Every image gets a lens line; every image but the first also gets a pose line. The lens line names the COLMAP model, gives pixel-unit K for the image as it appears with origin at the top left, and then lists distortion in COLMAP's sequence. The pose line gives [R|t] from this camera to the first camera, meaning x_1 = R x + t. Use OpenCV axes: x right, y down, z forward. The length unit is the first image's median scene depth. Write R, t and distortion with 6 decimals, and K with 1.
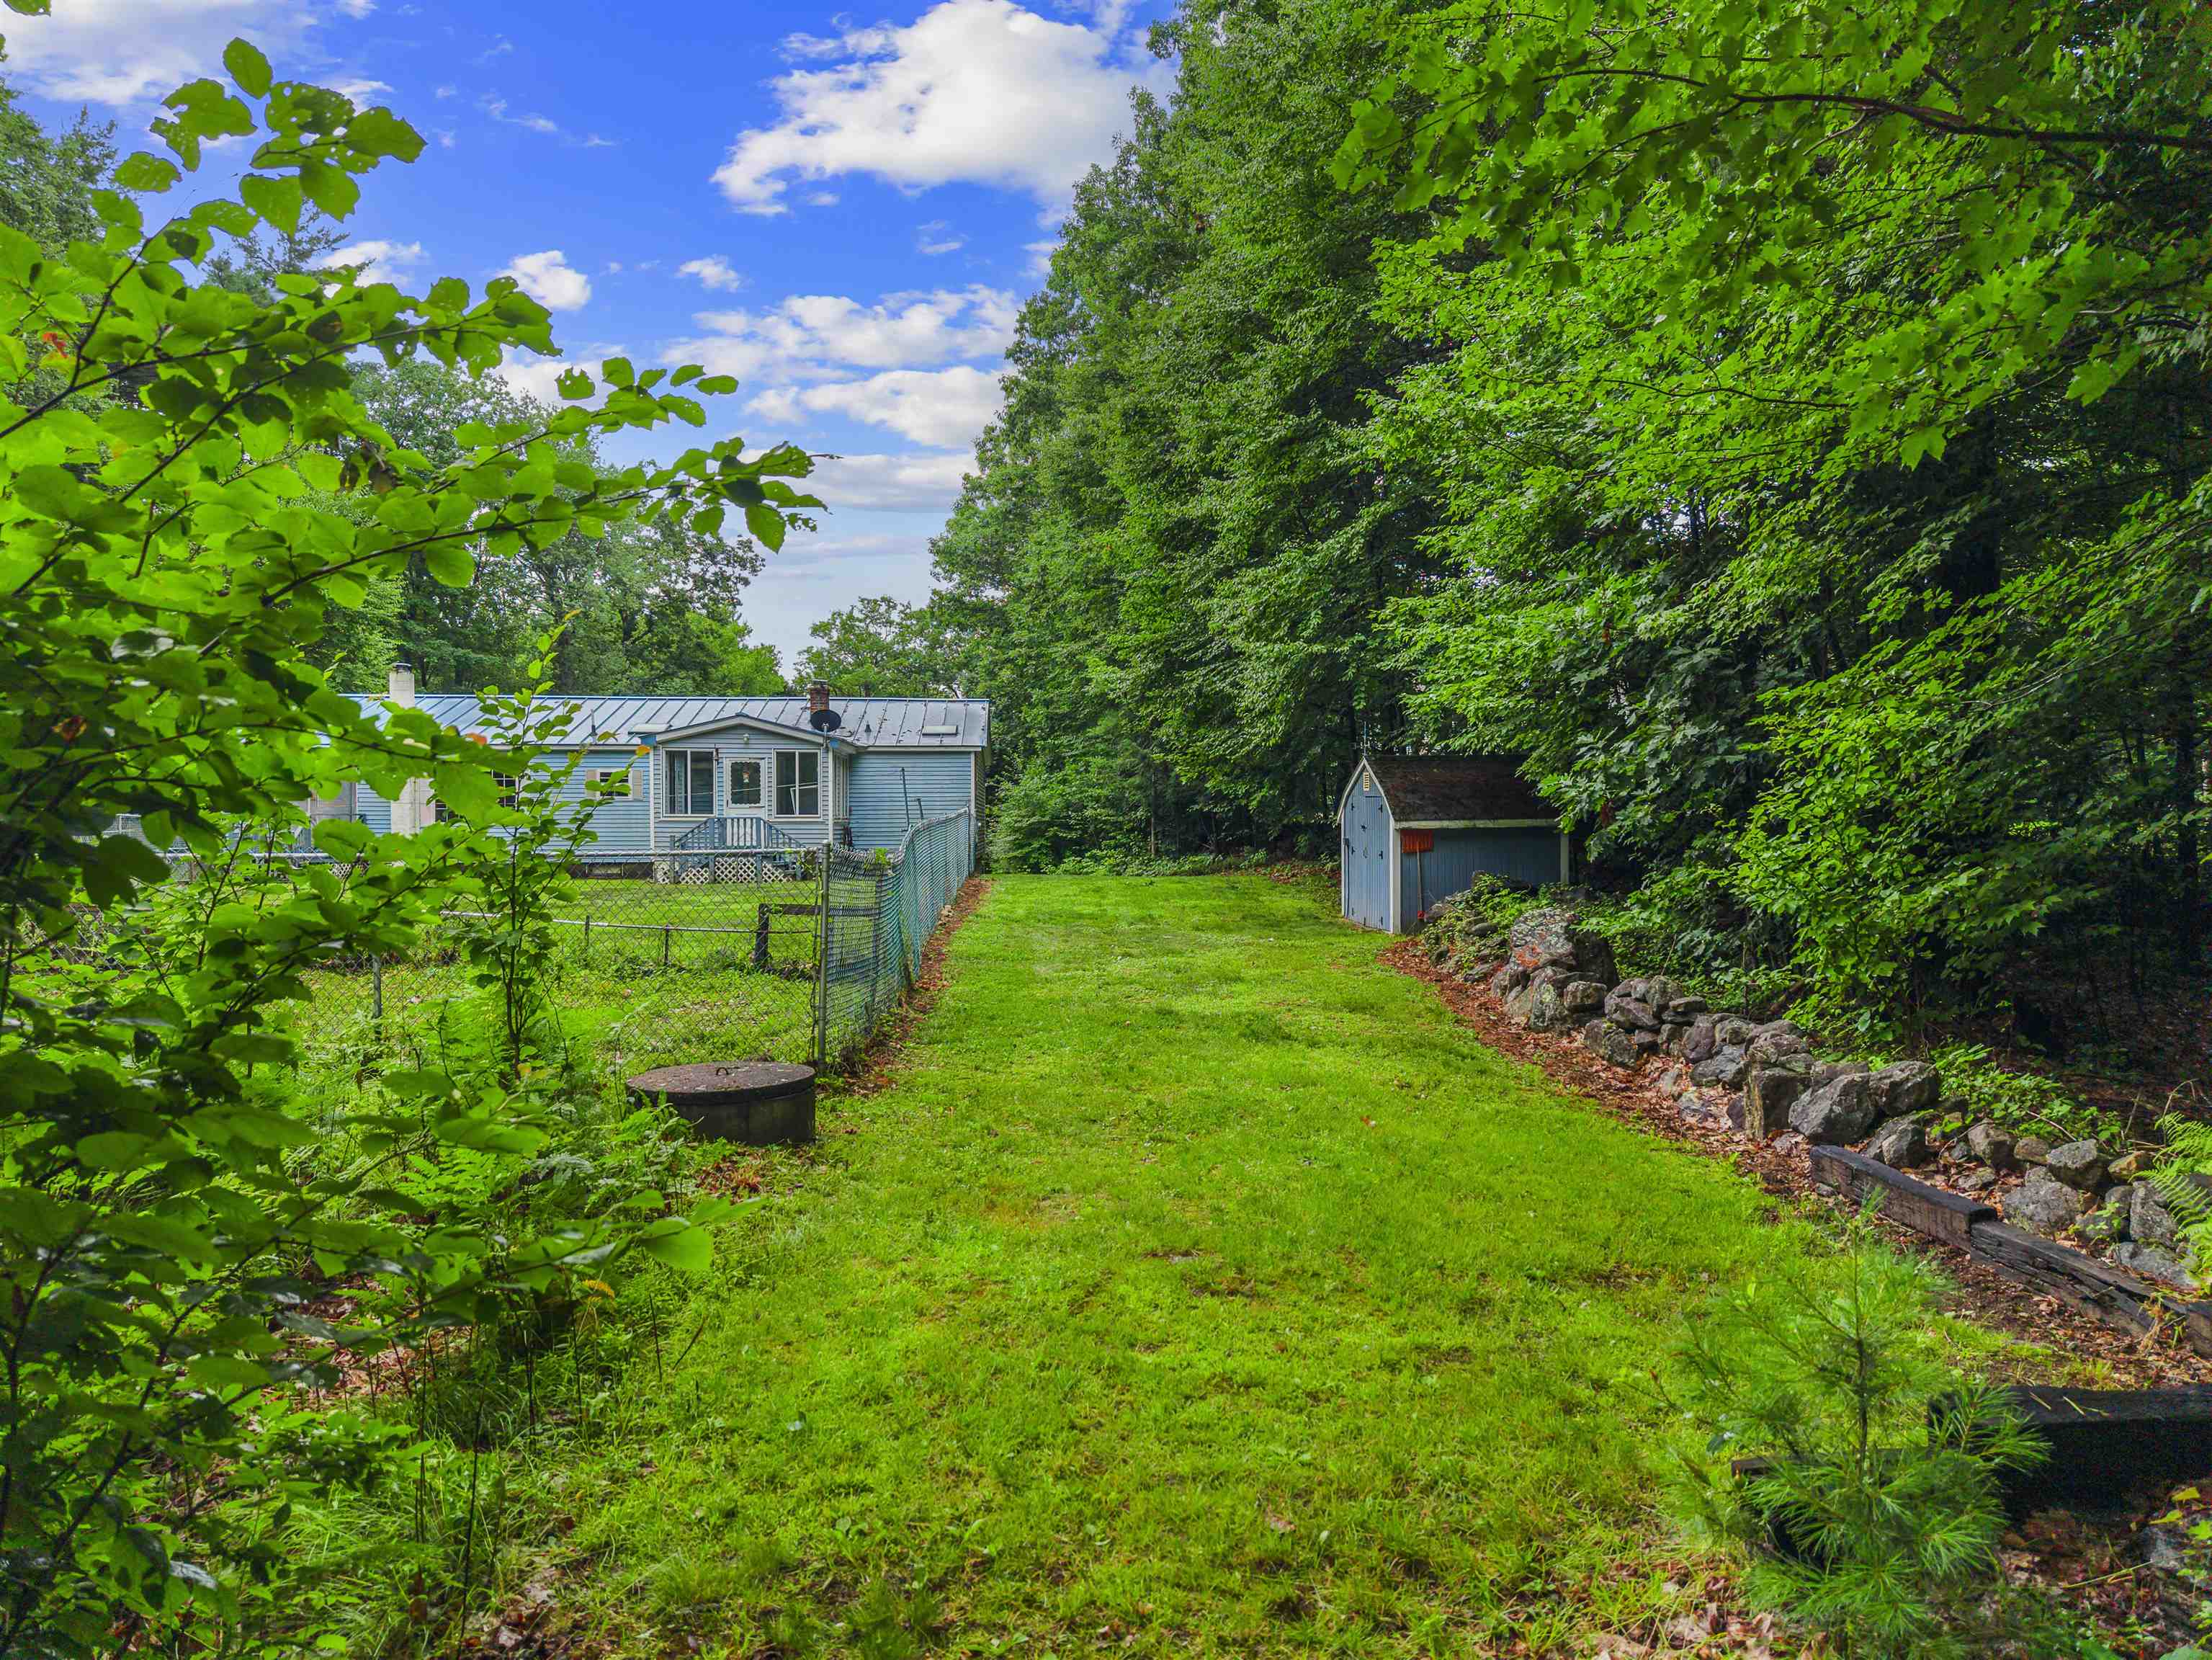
lens RADIAL K [[1462.5, 0, 1106.0], [0, 1462.5, 830.0], [0, 0, 1]] dist [0.035370, -0.037641]
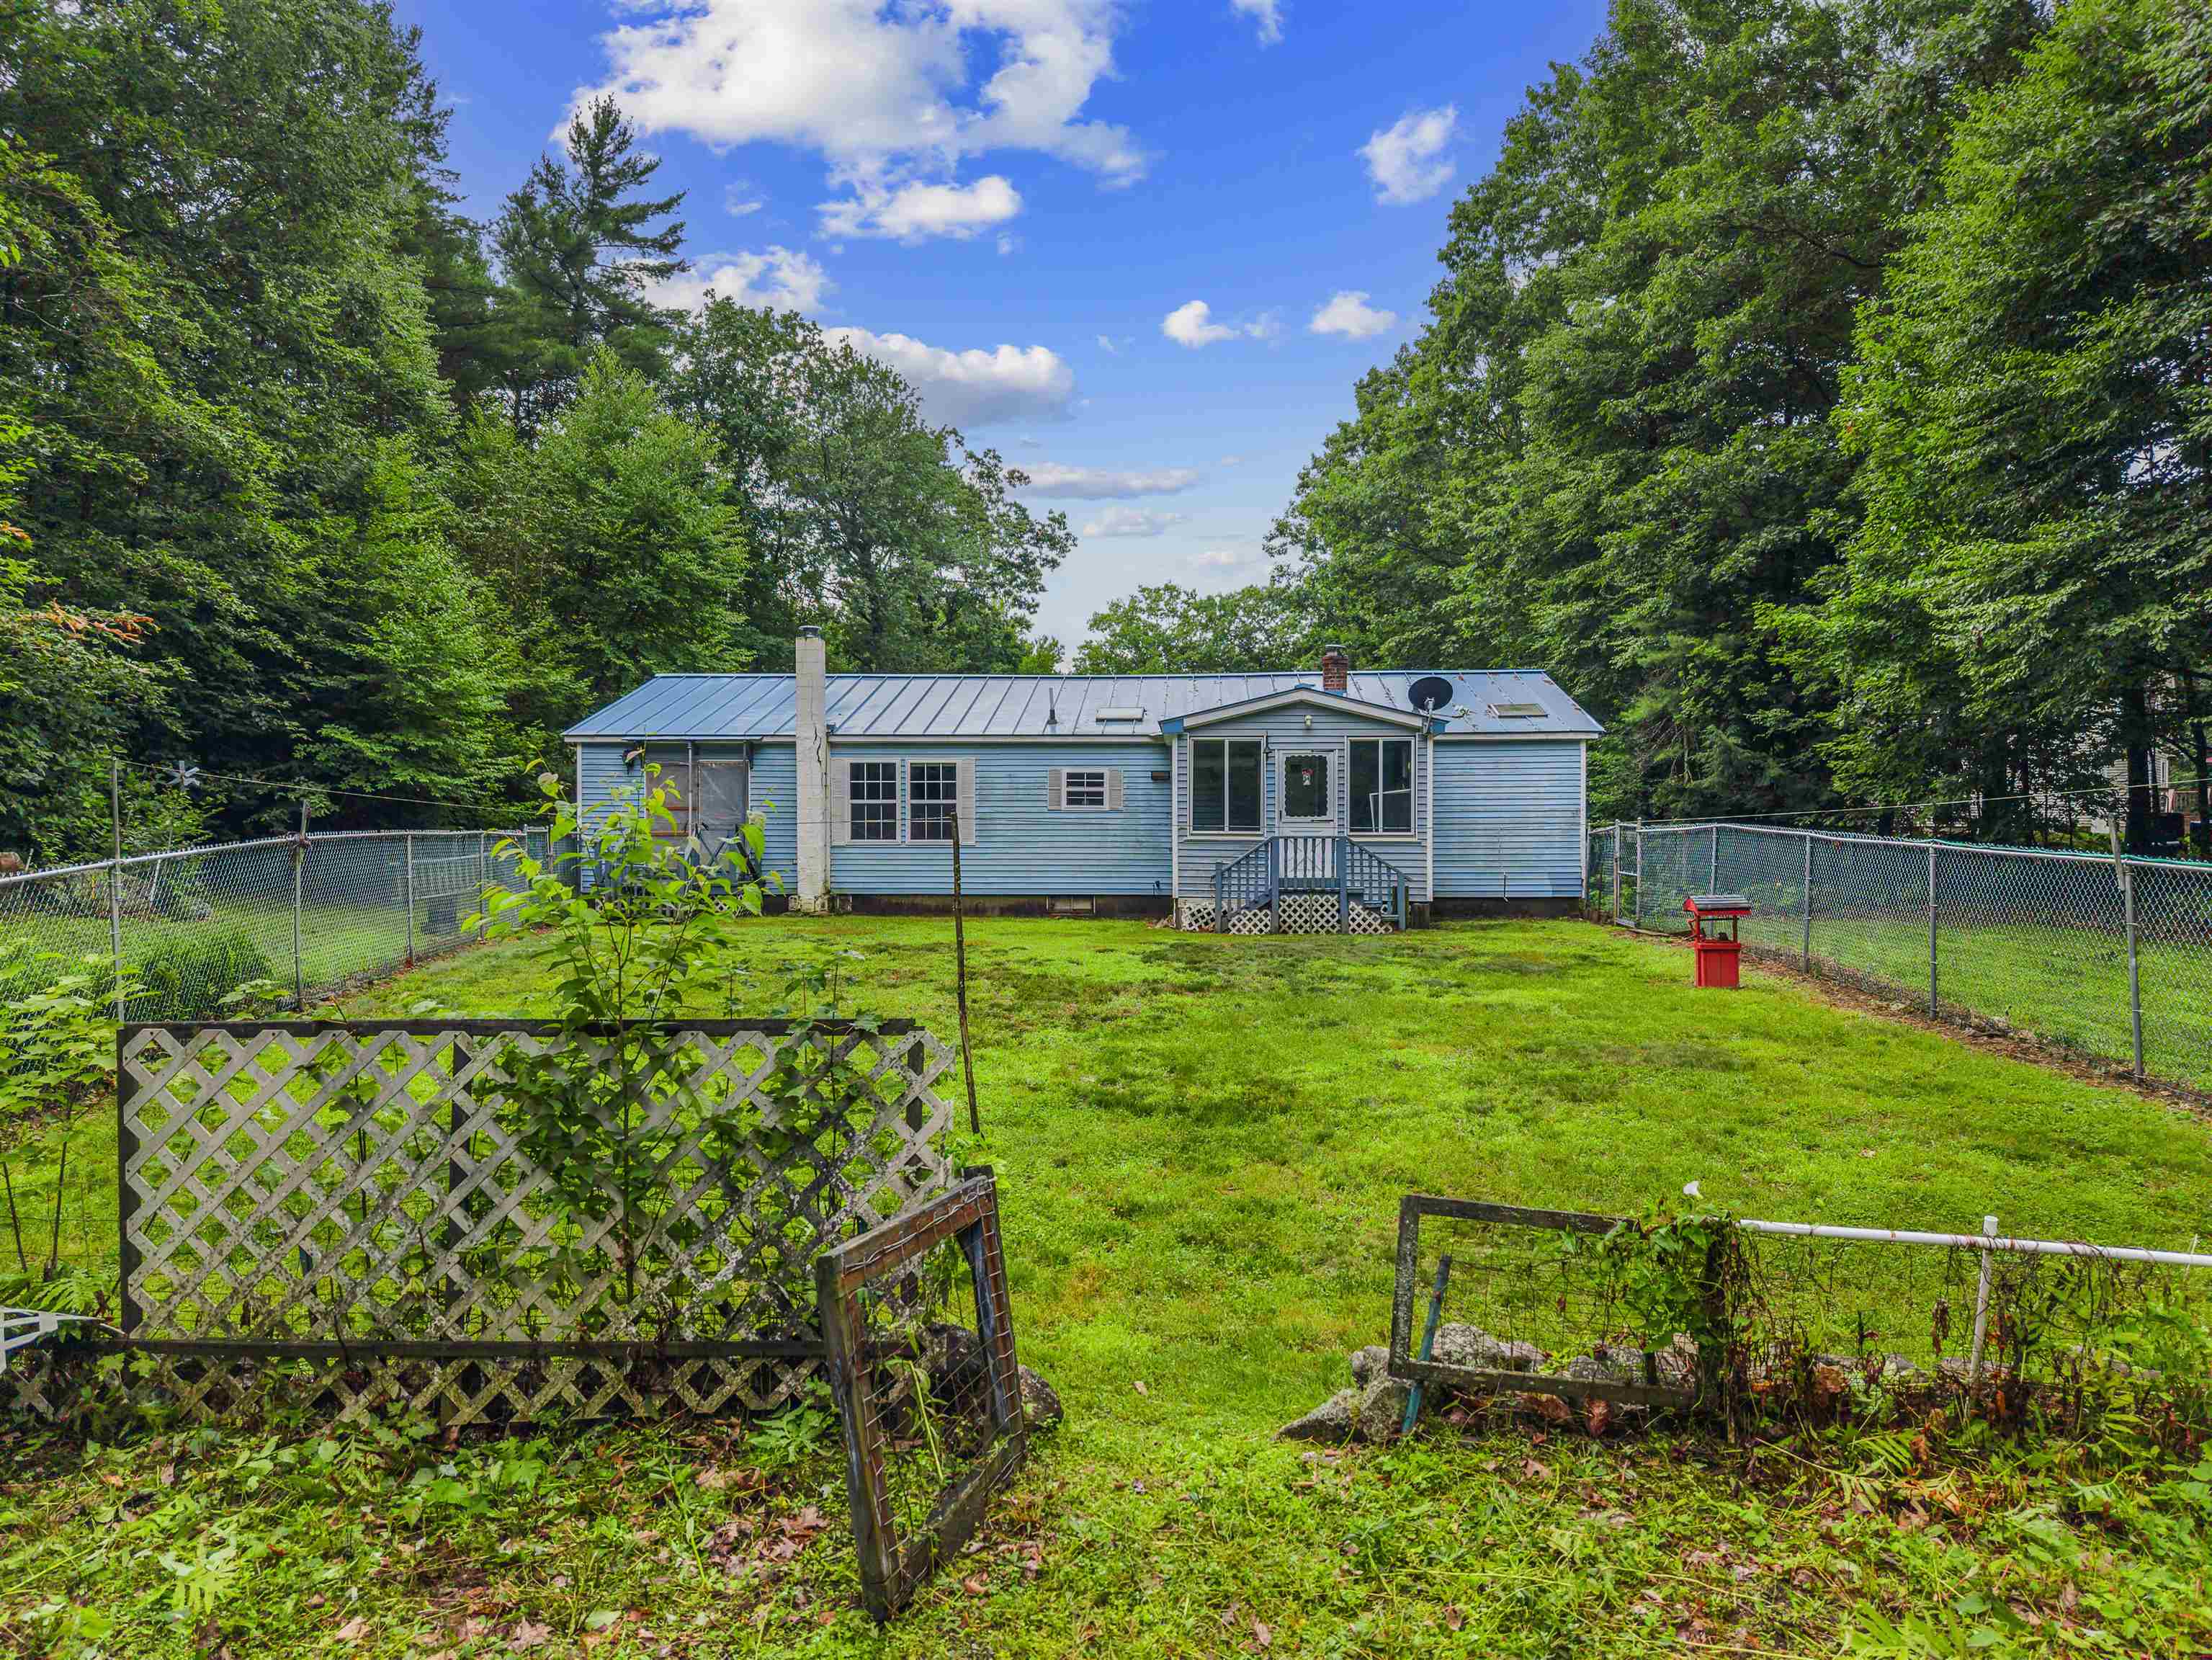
lens RADIAL K [[1490.7, 0, 1106.0], [0, 1490.7, 830.0], [0, 0, 1]] dist [-0.001687, -0.001432]
pose [[0.992024, 0.000654, -0.126046, -0.155899], [-0.001500, 0.999977, -0.006618, -0.004058], [0.126038, 0.006754, 0.992002, 0.179442]]
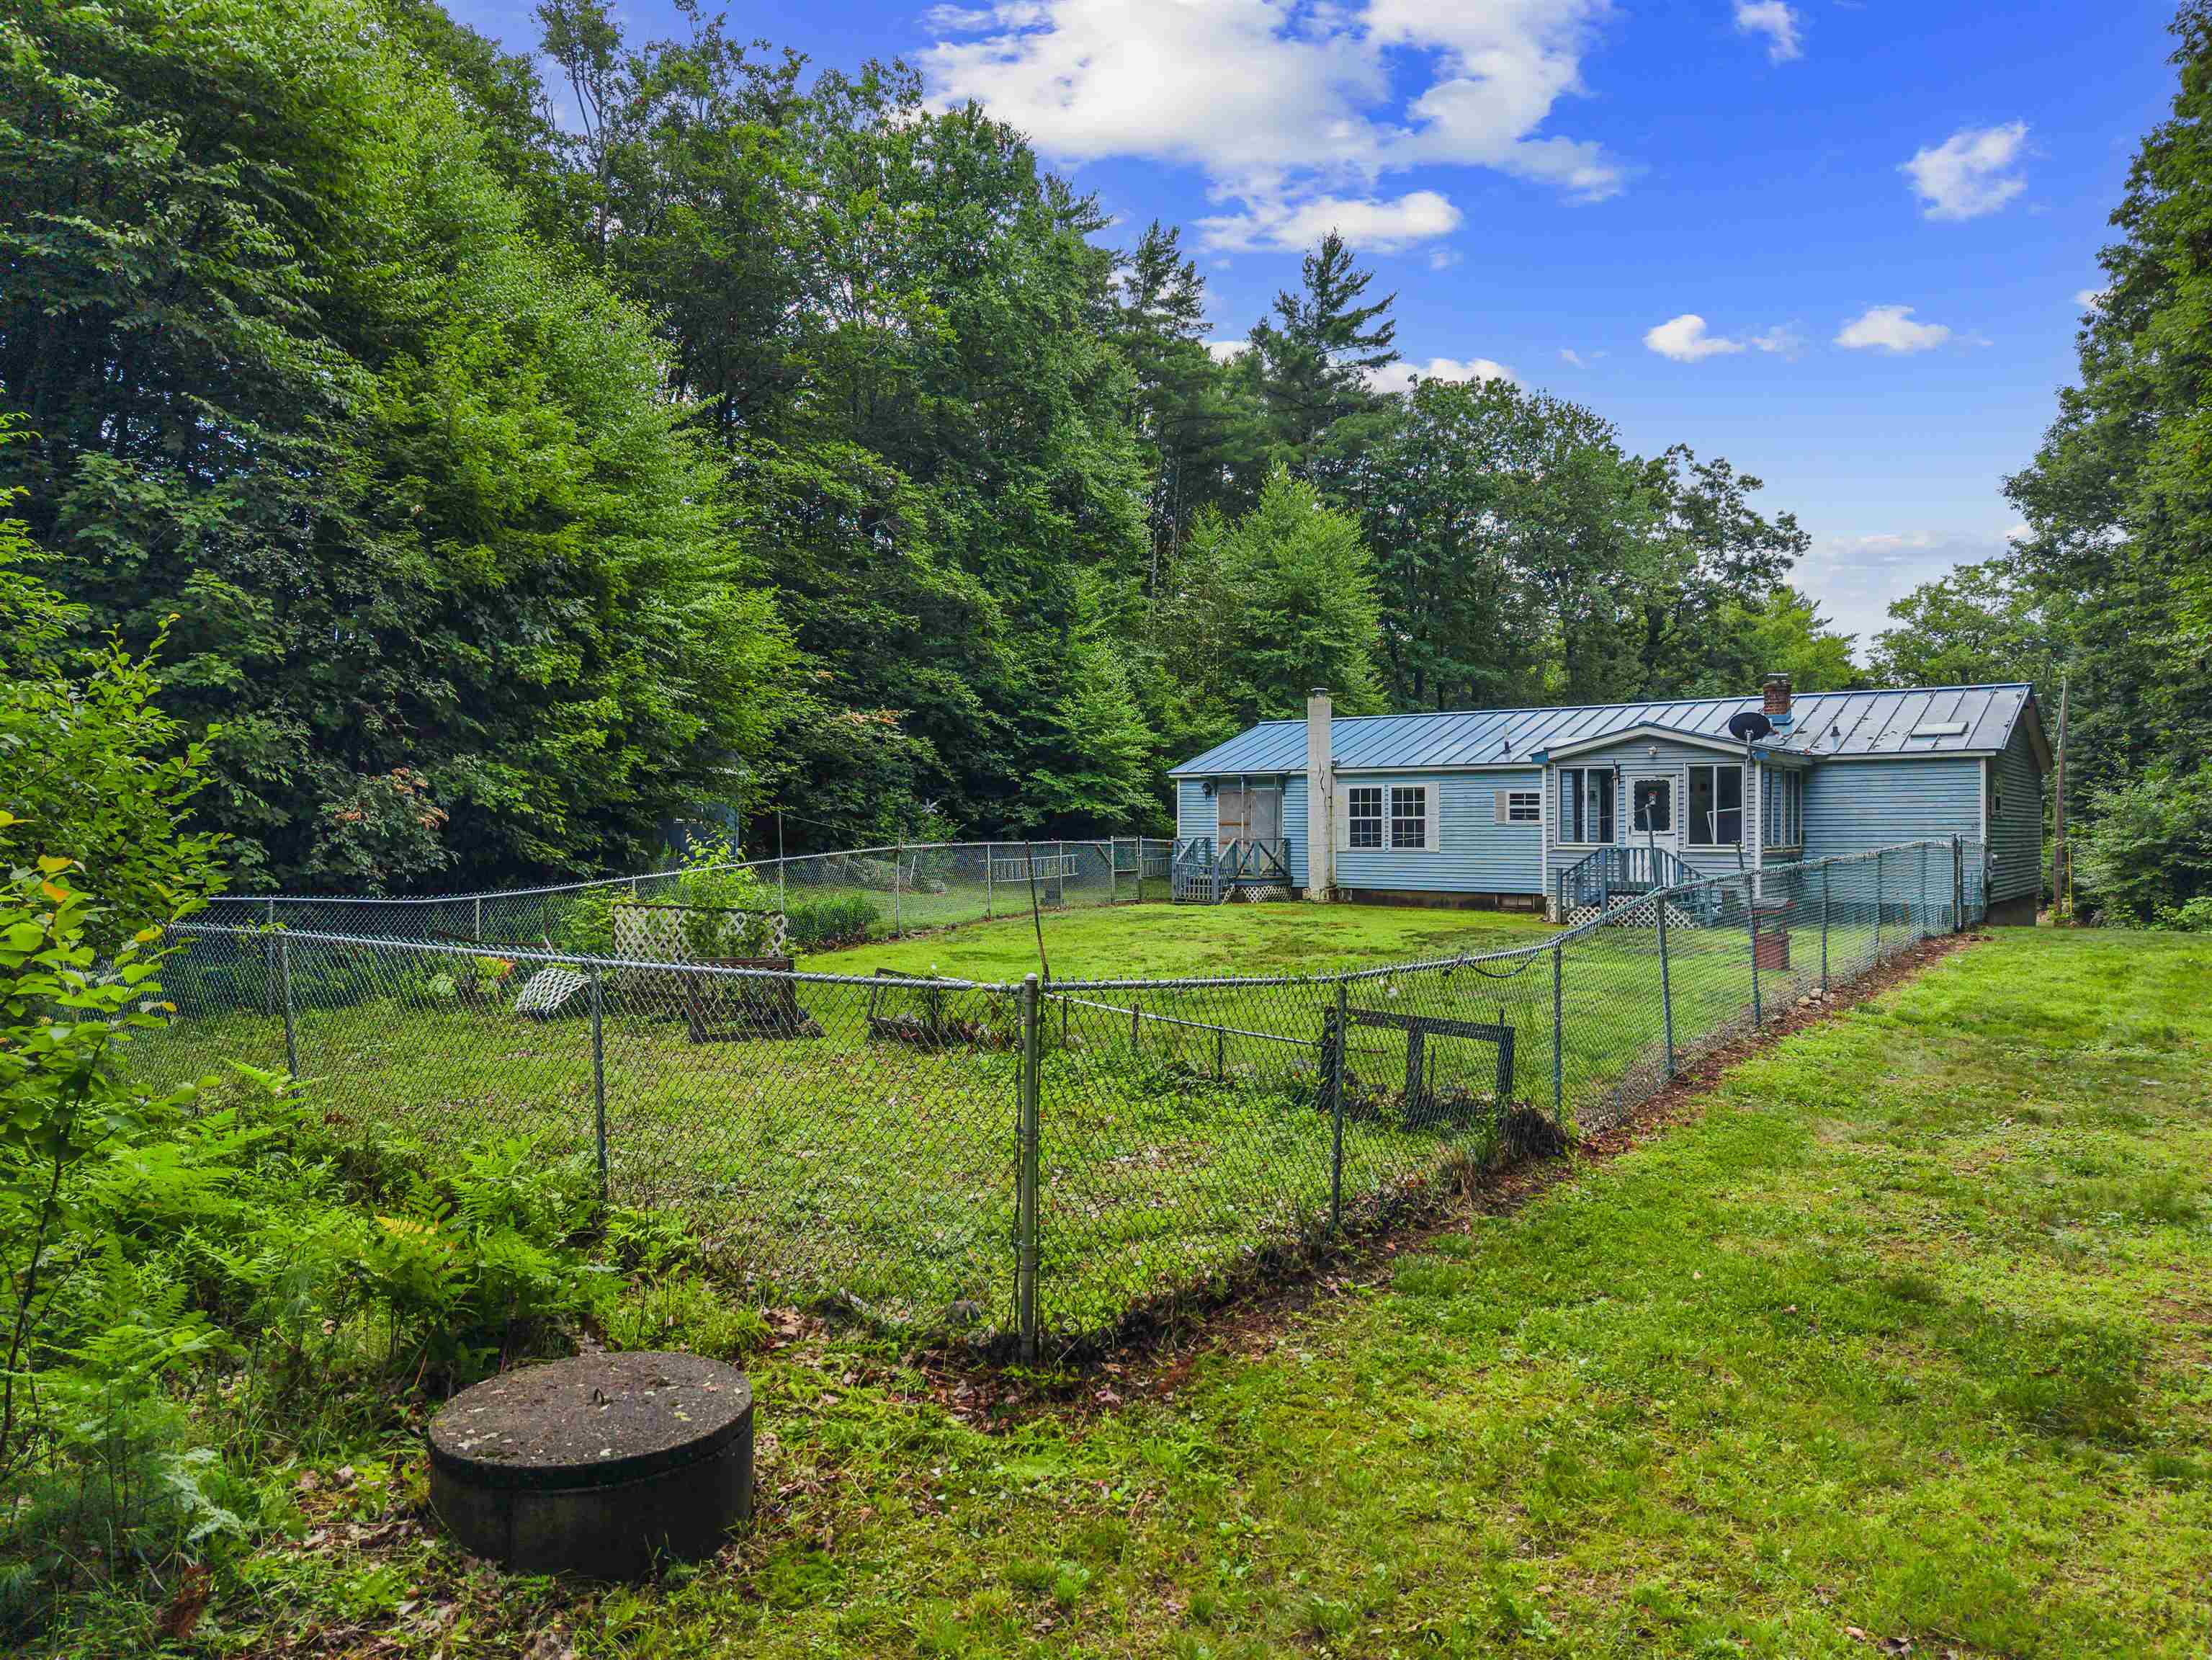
lens RADIAL K [[1462.5, 0, 1106.0], [0, 1462.5, 830.0], [0, 0, 1]] dist [0.035370, -0.037641]
pose [[0.752894, -0.000321, -0.658142, 0.043908], [-0.002046, 0.999994, -0.002829, -0.009459], [0.658139, 0.003477, 0.752889, 0.103234]]
